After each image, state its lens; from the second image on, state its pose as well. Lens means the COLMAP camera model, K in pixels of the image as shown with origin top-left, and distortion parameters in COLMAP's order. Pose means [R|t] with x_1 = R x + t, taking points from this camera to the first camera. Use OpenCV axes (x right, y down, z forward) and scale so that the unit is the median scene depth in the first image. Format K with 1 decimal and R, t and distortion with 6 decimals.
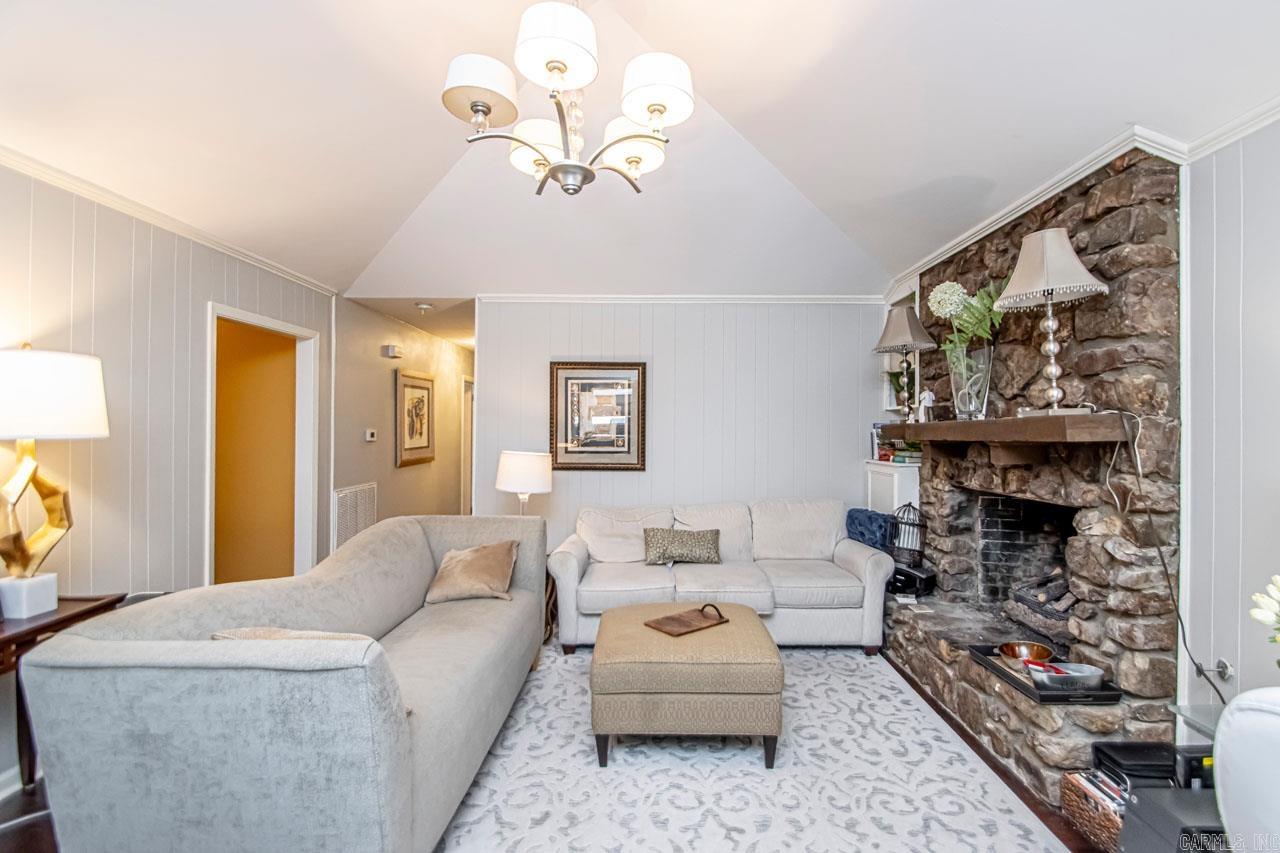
lens RADIAL K [[596.4, 0, 640.1], [0, 596.4, 430.5], [0, 0, 1]] dist [0.013383, -0.014340]
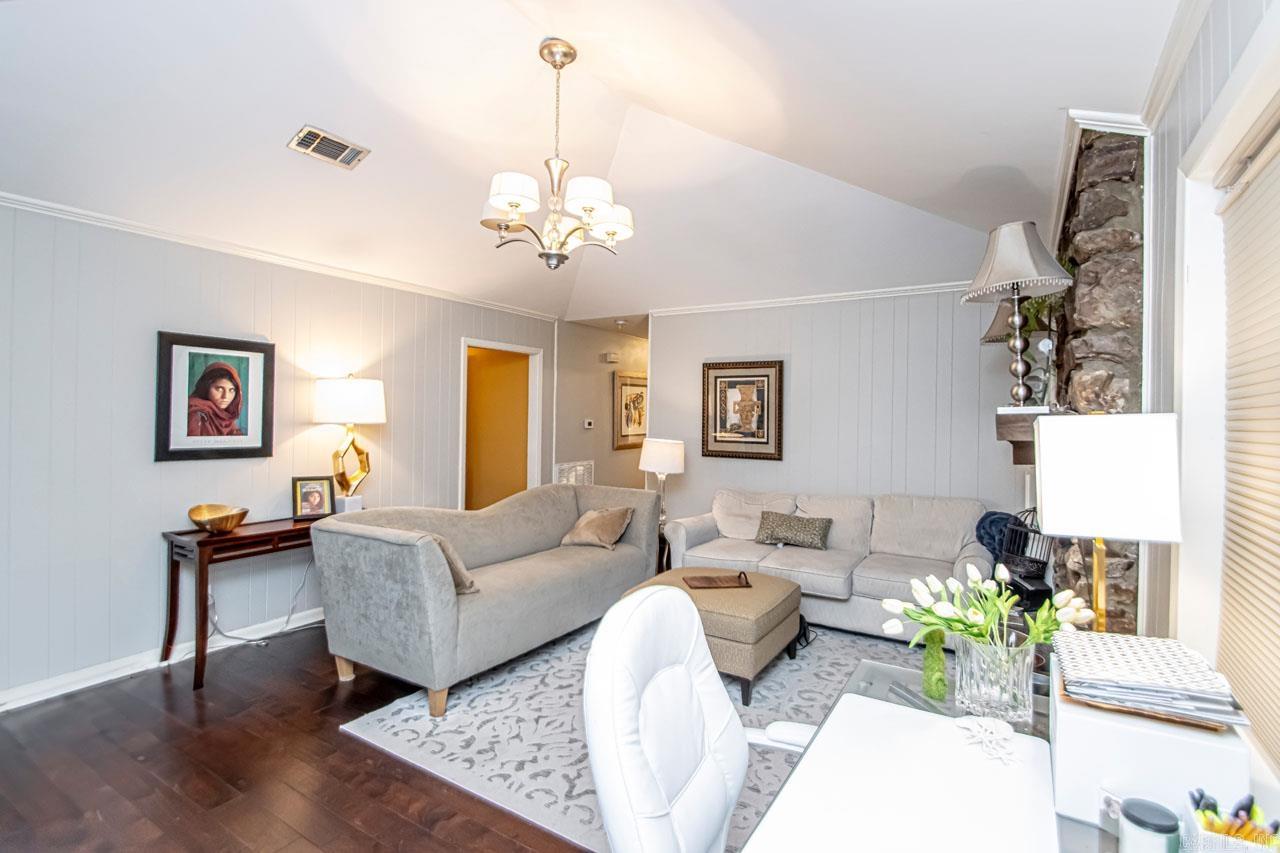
lens RADIAL K [[596.4, 0, 609.1], [0, 596.4, 418.3], [0, 0, 1]] dist [0.013383, -0.014340]
pose [[0.846342, 0.008437, -0.532573, 0.441158], [-0.010150, 0.999948, -0.000288, -0.007301], [0.532543, 0.005649, 0.846384, -0.117828]]
